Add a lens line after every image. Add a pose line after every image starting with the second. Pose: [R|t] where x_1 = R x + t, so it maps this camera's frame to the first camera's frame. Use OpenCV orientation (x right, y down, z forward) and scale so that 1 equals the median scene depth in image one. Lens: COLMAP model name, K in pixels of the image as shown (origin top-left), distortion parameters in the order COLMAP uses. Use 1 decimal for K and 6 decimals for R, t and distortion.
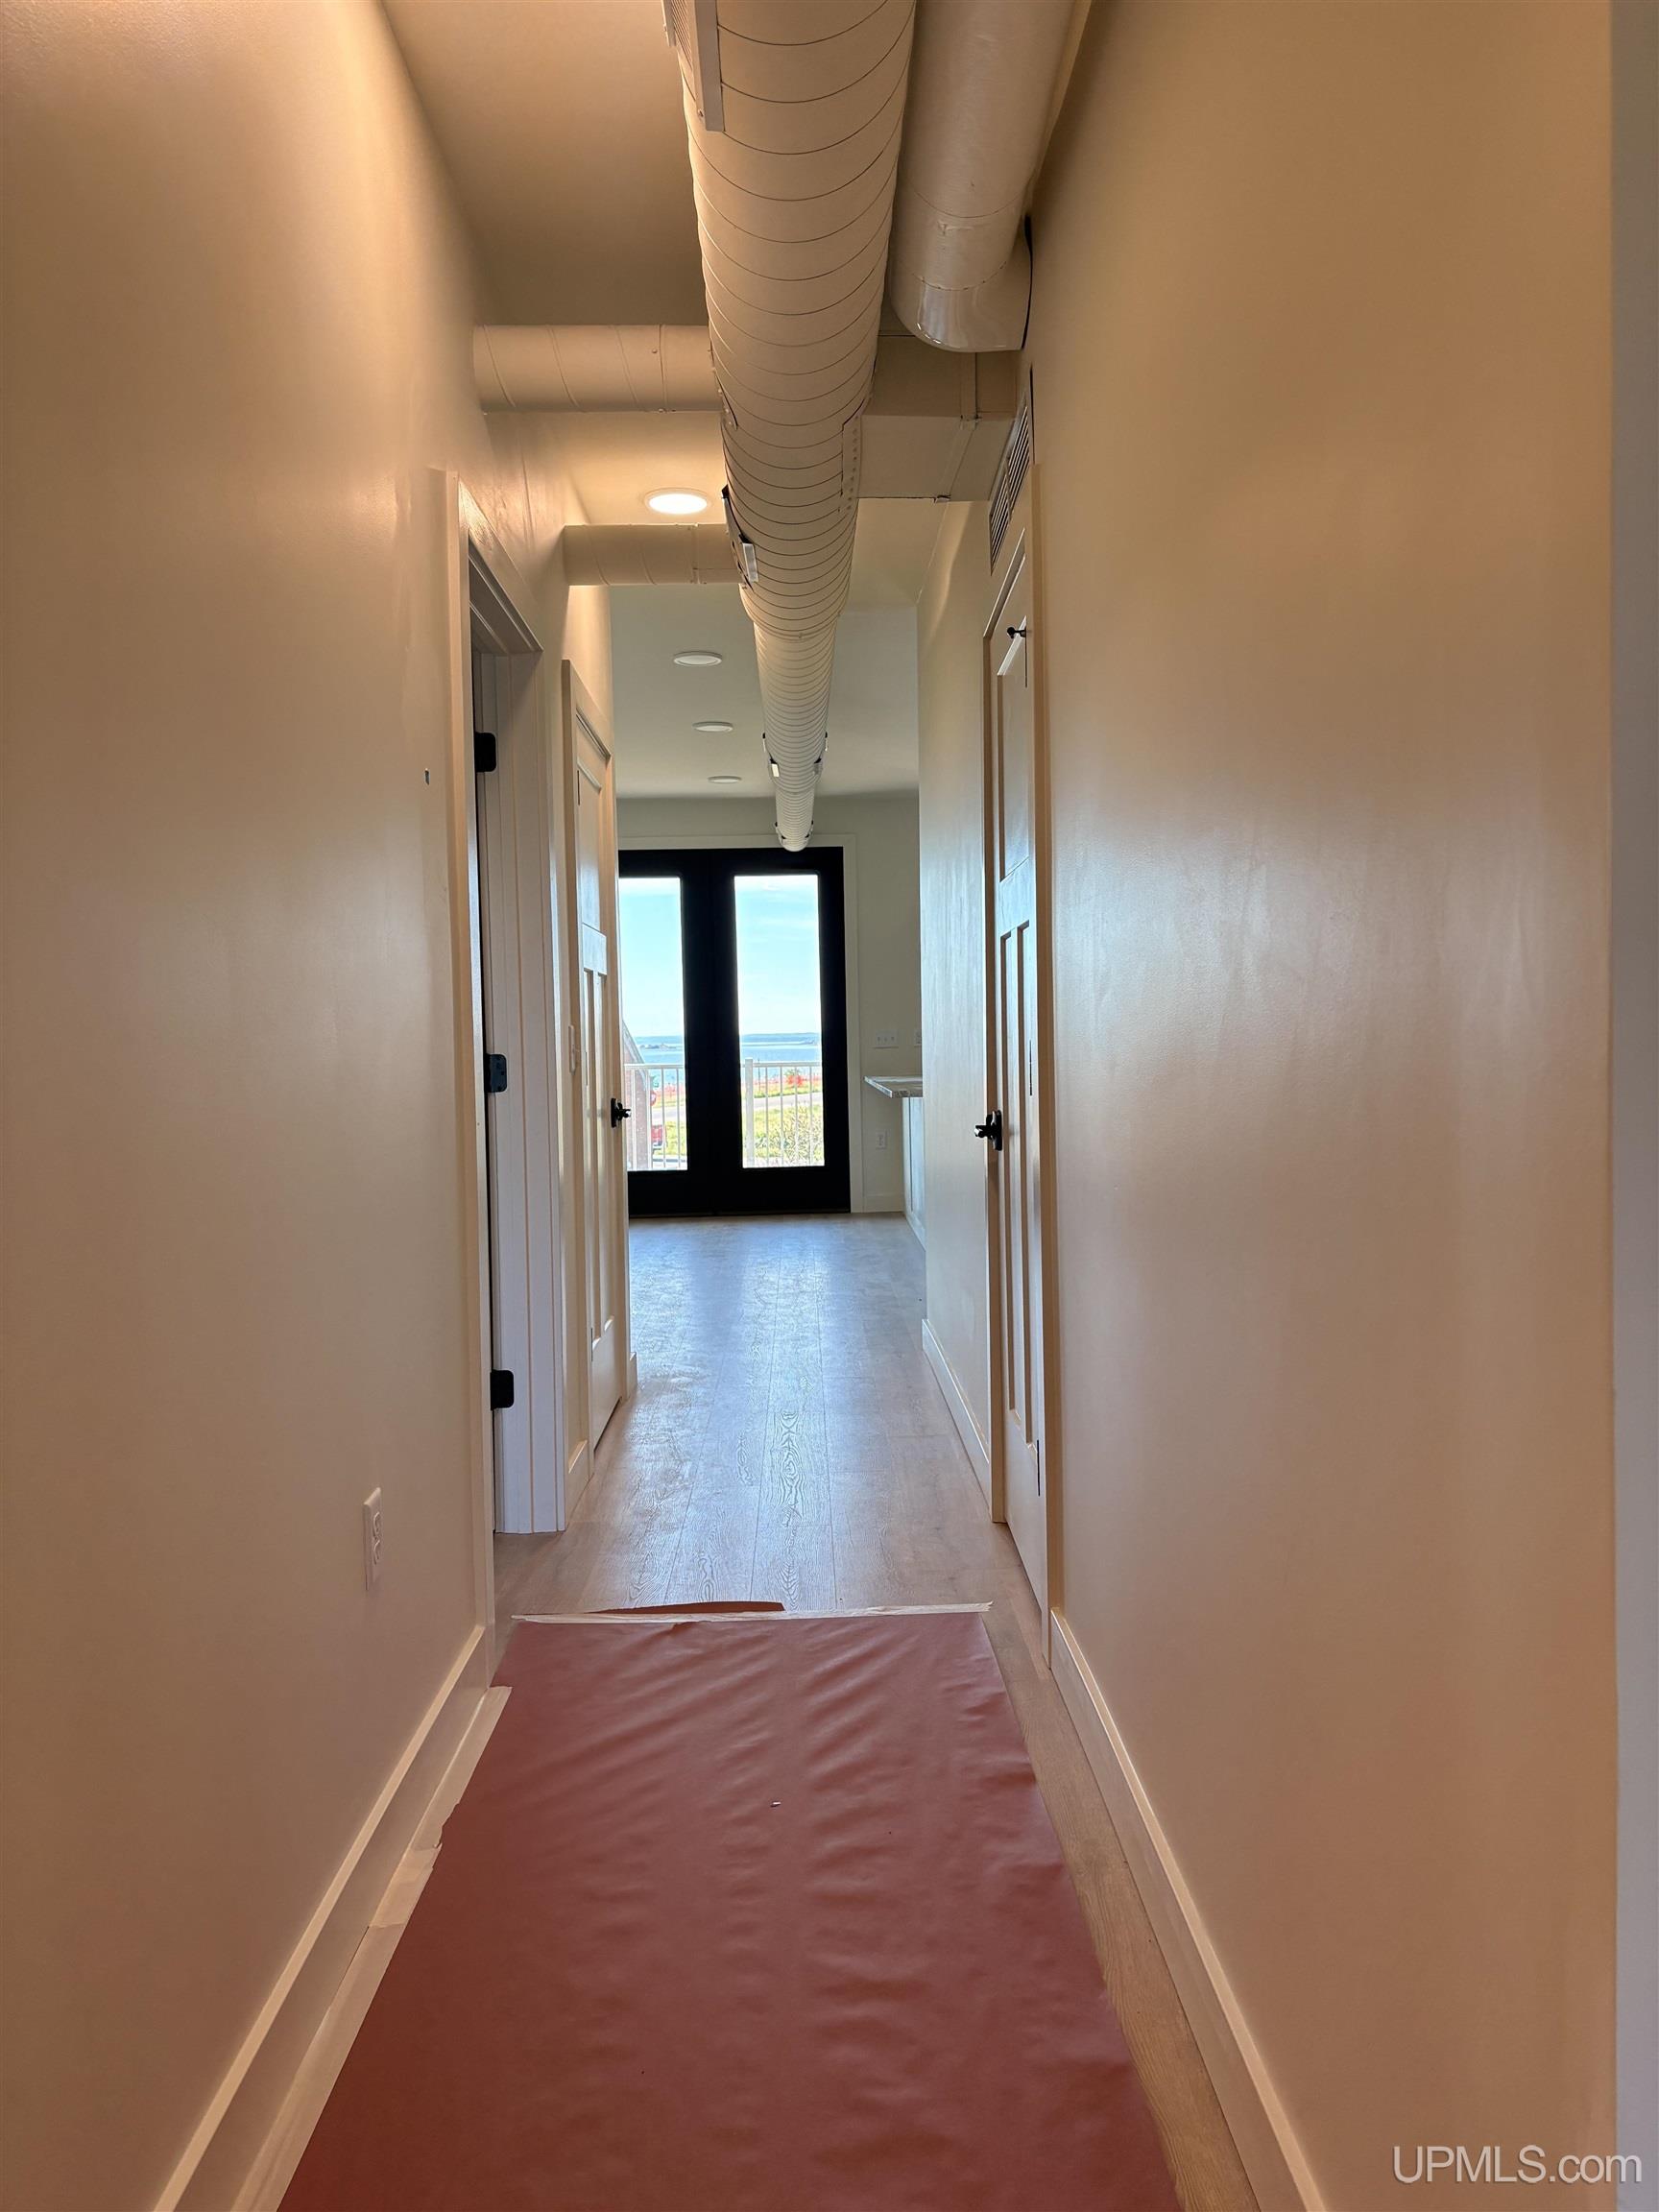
lens RADIAL K [[1657.5, 0, 830.0], [0, 1657.5, 1116.4], [0, 0, 1]] dist [0.063184, -0.066072]
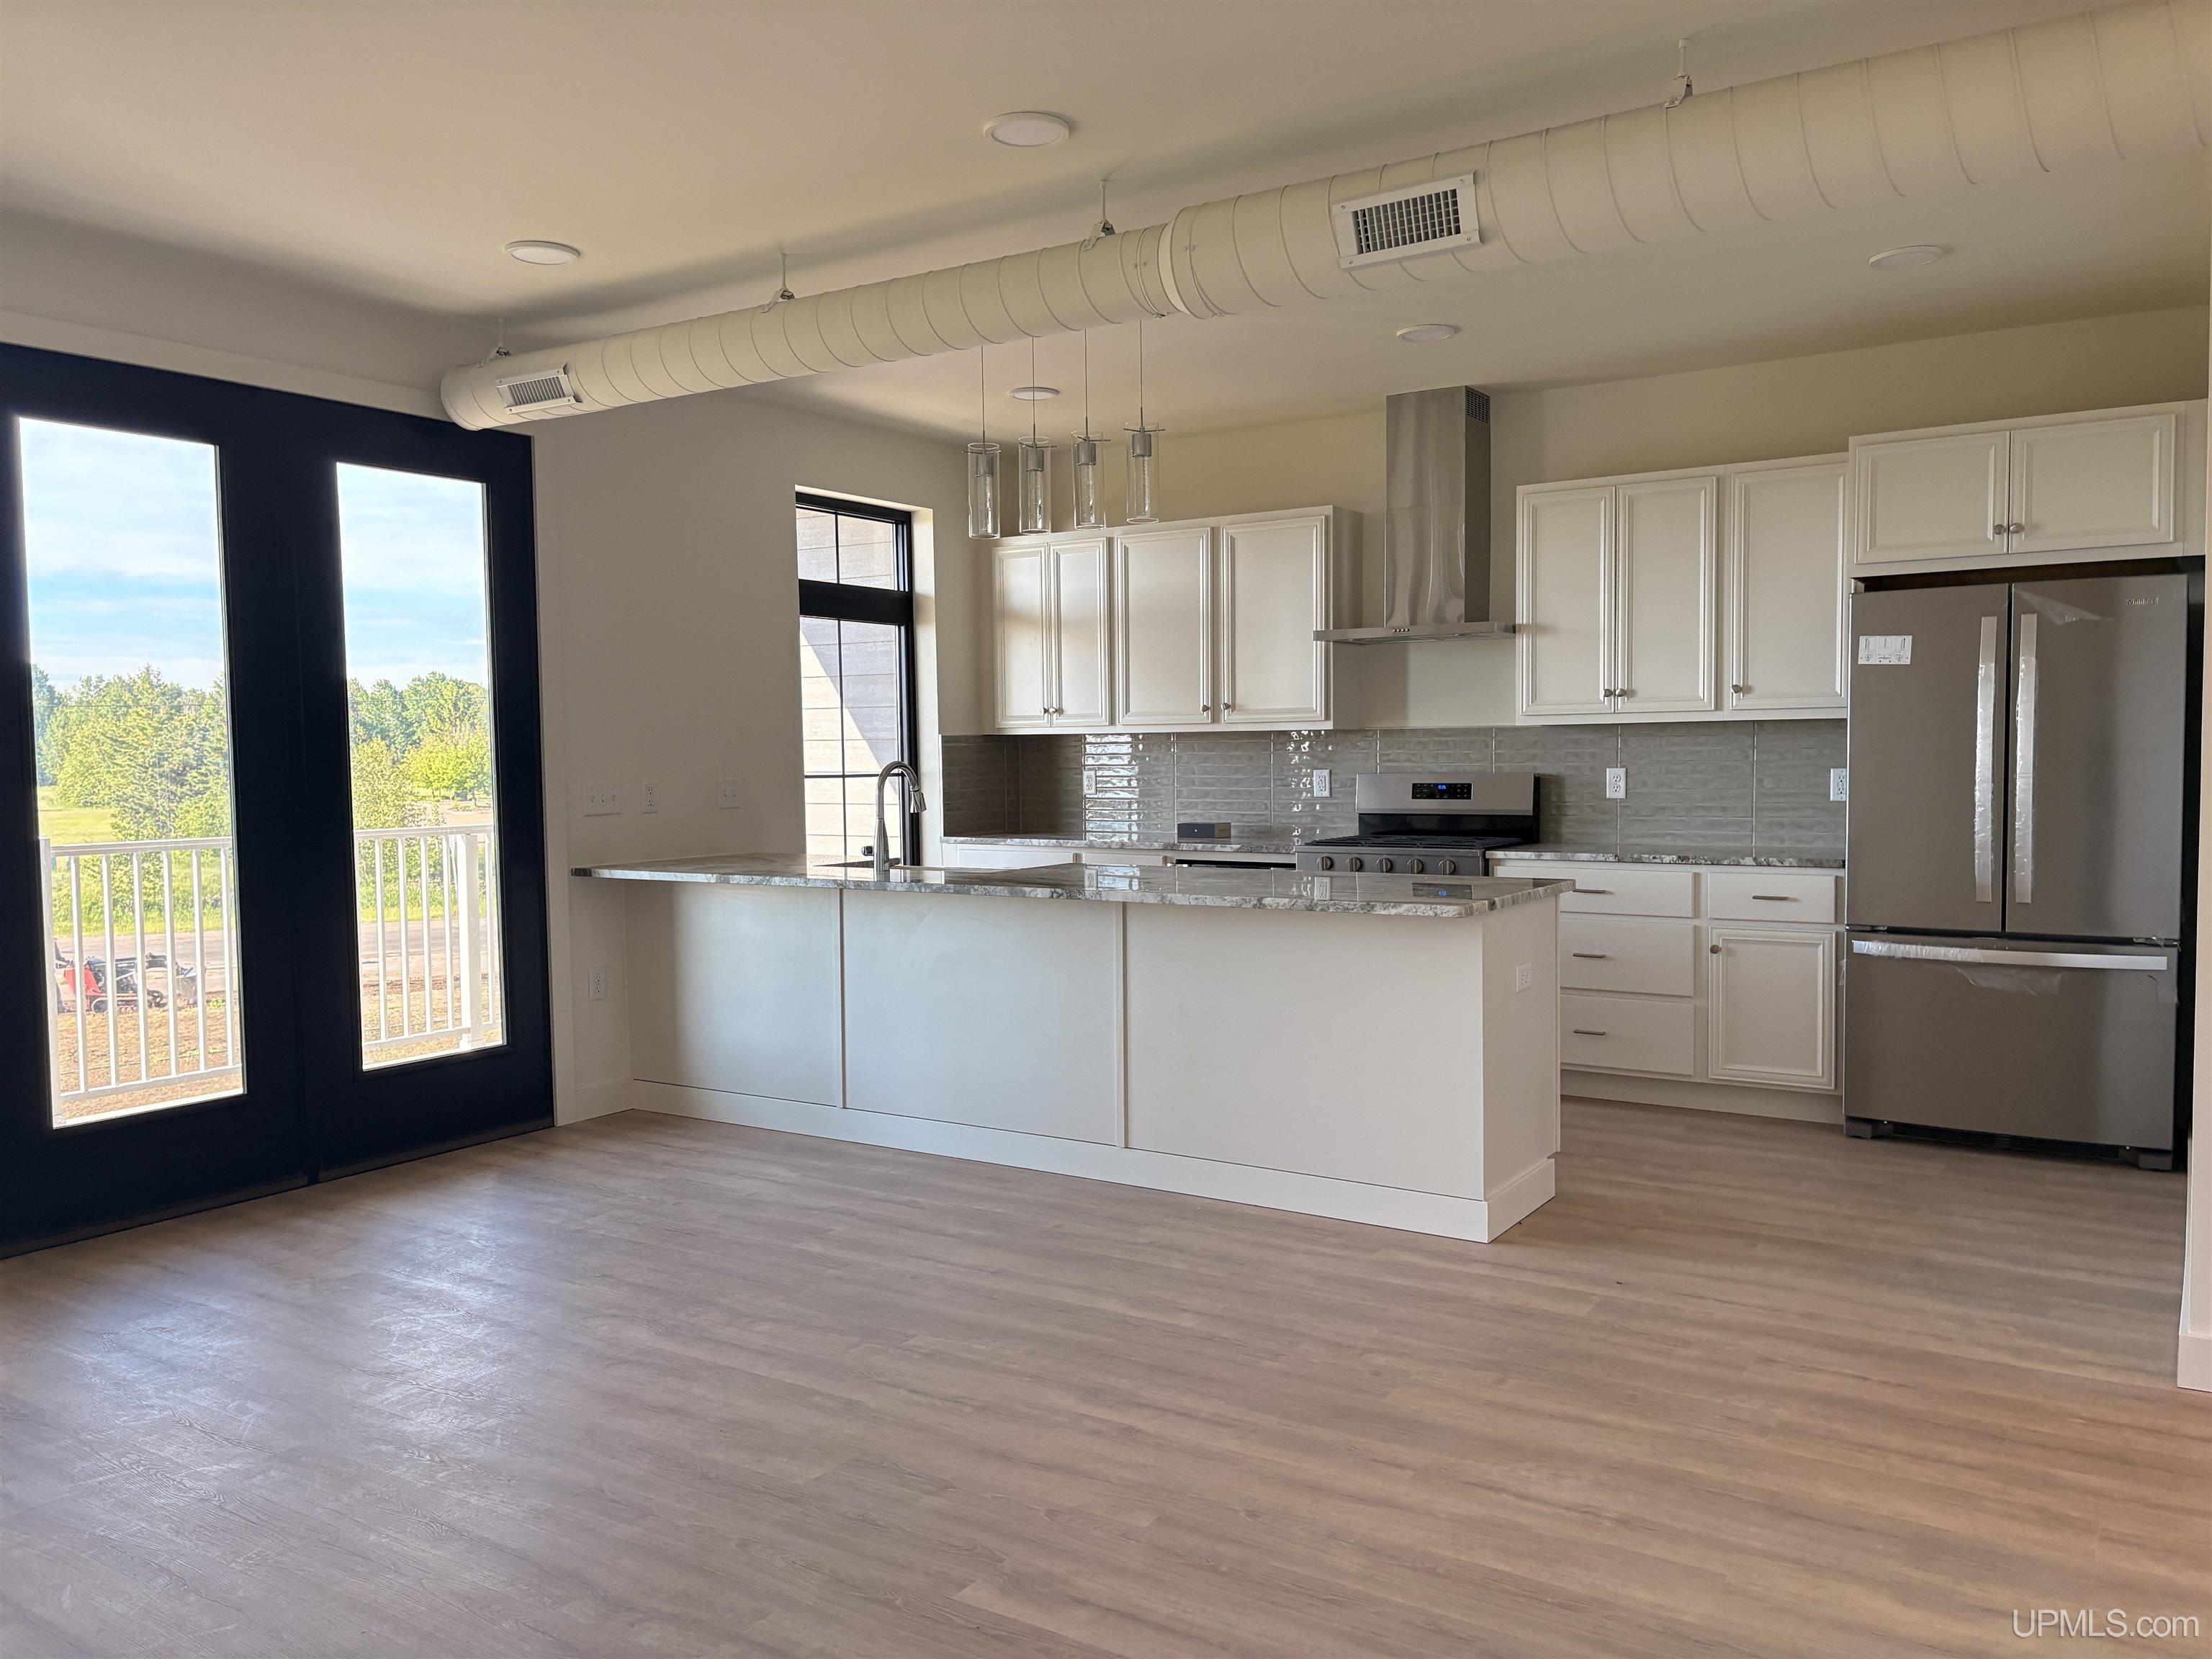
lens RADIAL K [[1657.5, 0, 1095.9], [0, 1657.5, 824.5], [0, 0, 1]] dist [0.063184, -0.066072]
pose [[0.570853, -0.021893, 0.820760, -0.329443], [0.034849, 0.999390, 0.002419, -0.034318], [-0.820312, 0.027222, 0.571268, 0.550356]]
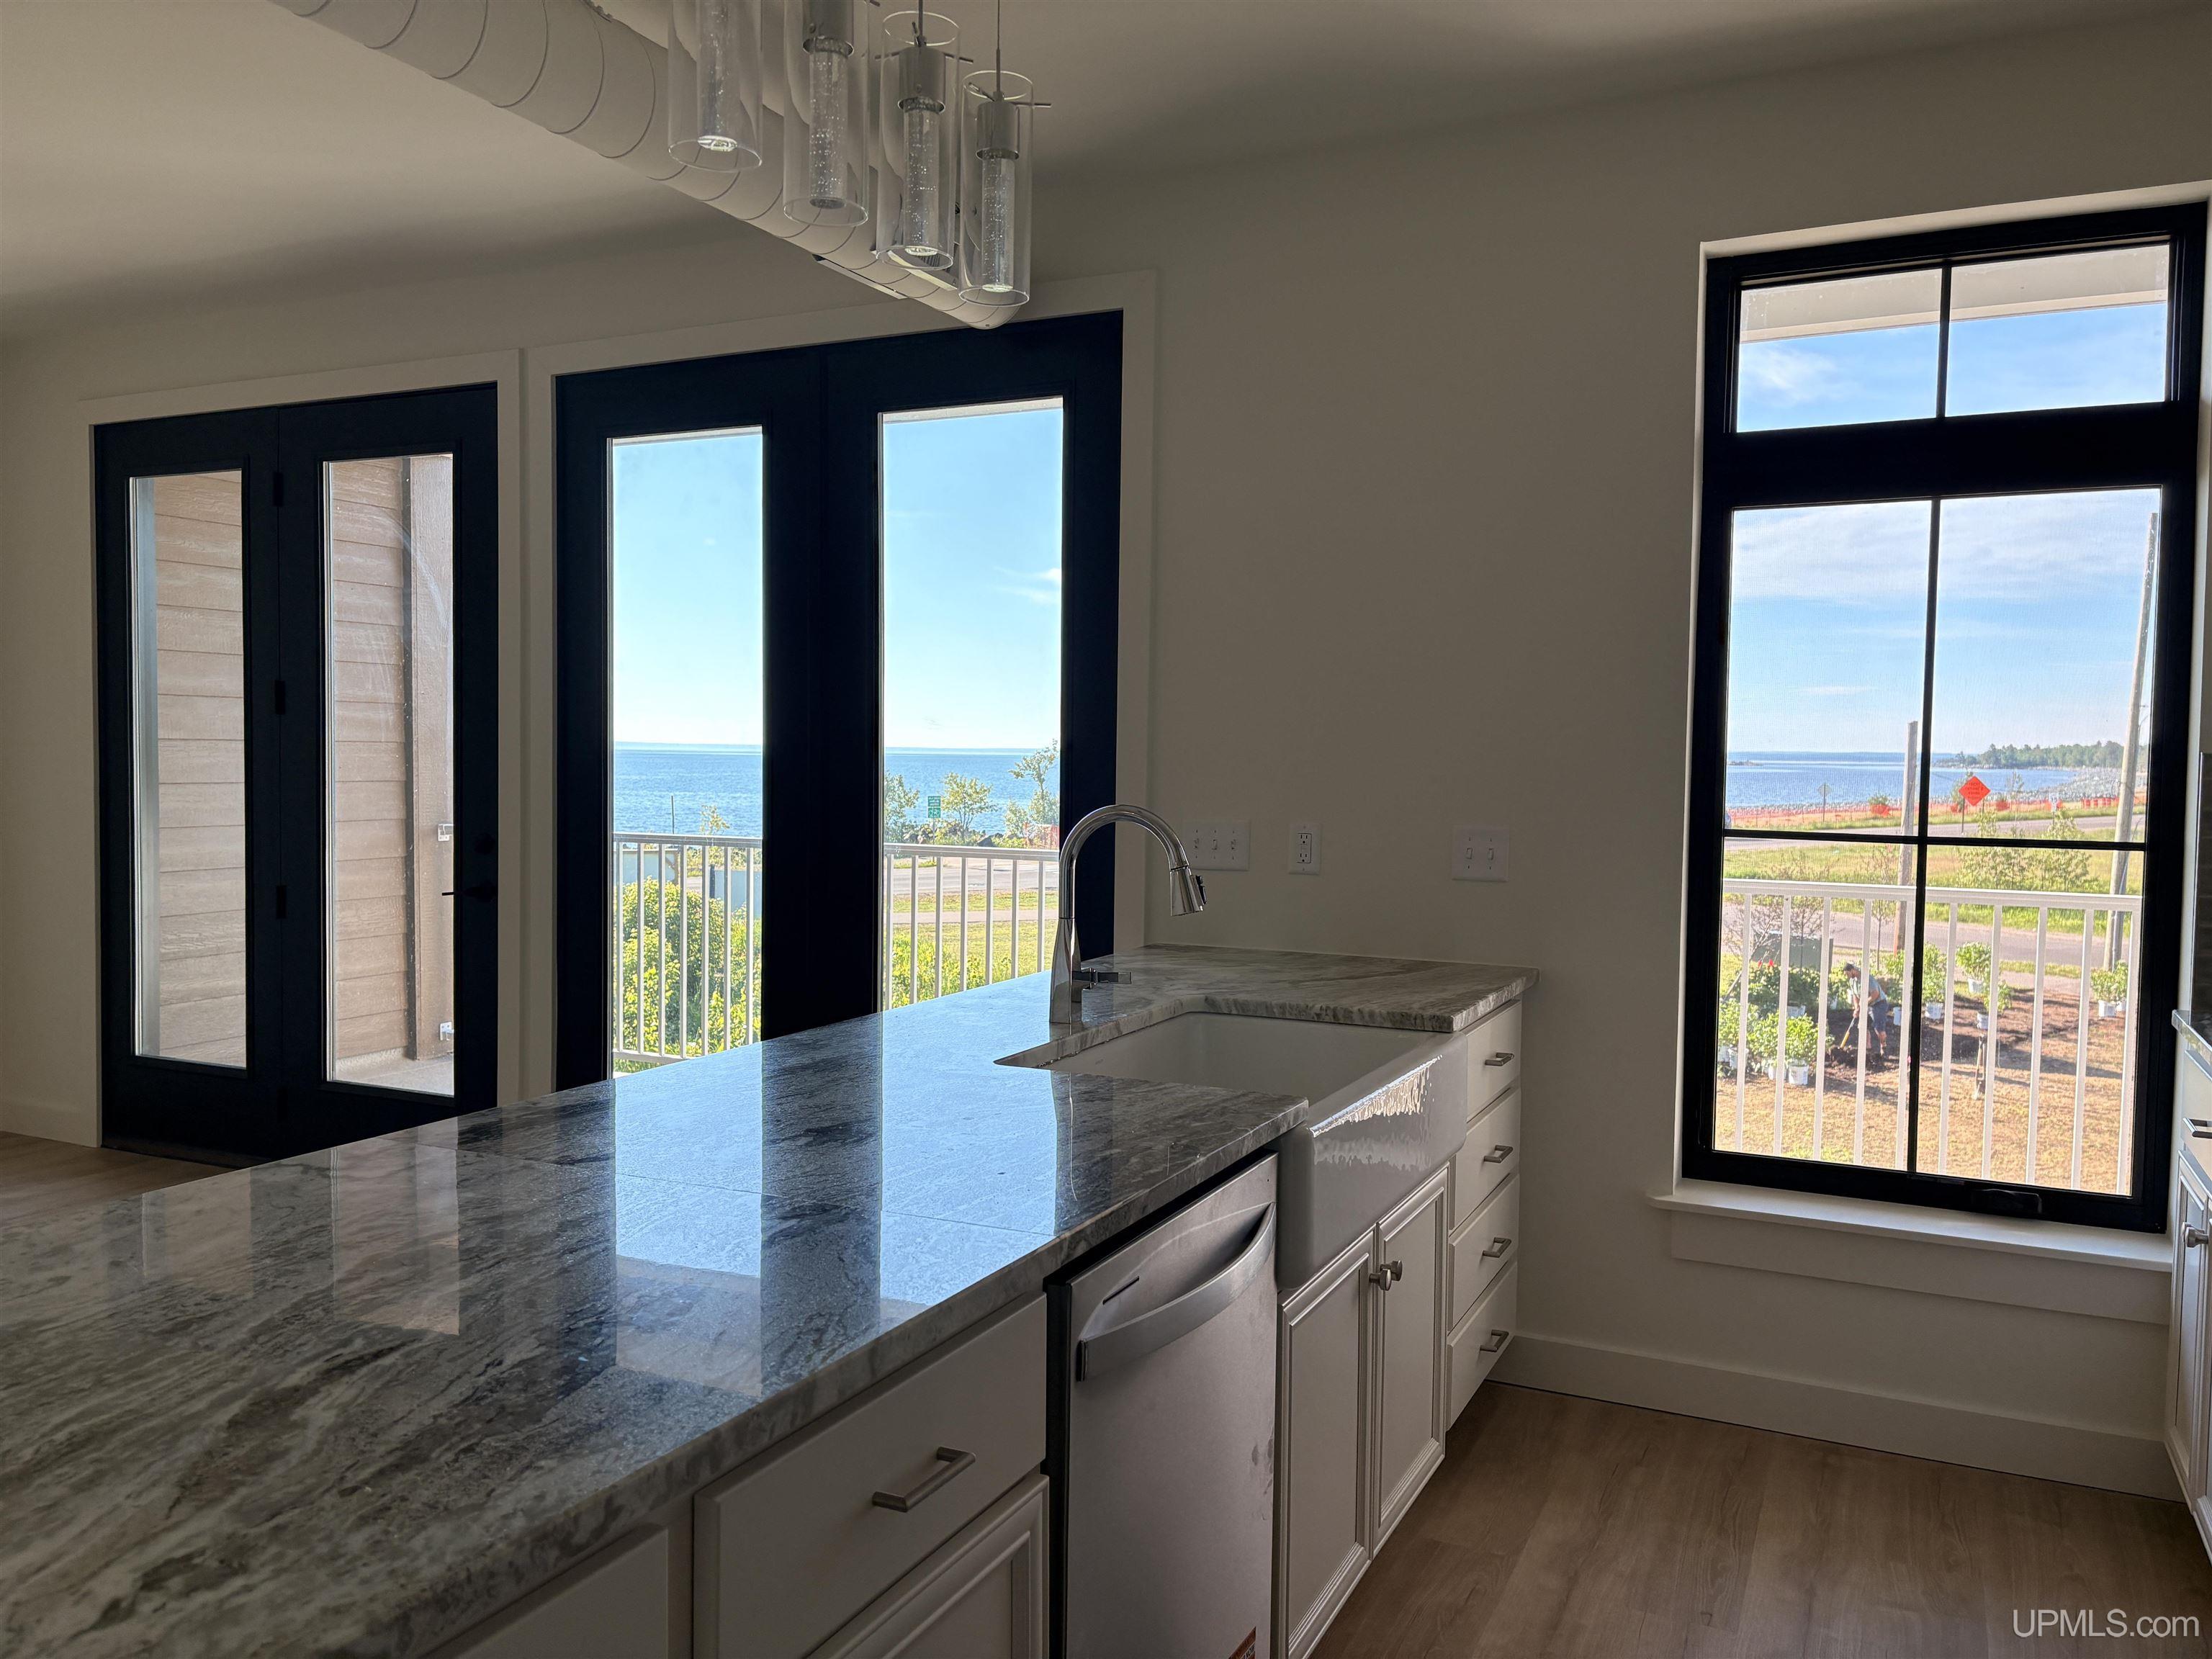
lens RADIAL K [[1657.5, 0, 1120.8], [0, 1657.5, 844.0], [0, 0, 1]] dist [0.063184, -0.066072]
pose [[0.891882, 0.057781, -0.448563, 0.176316], [-0.051783, 0.998329, 0.025638, -0.055583], [0.449295, 0.000362, 0.893384, 0.673044]]
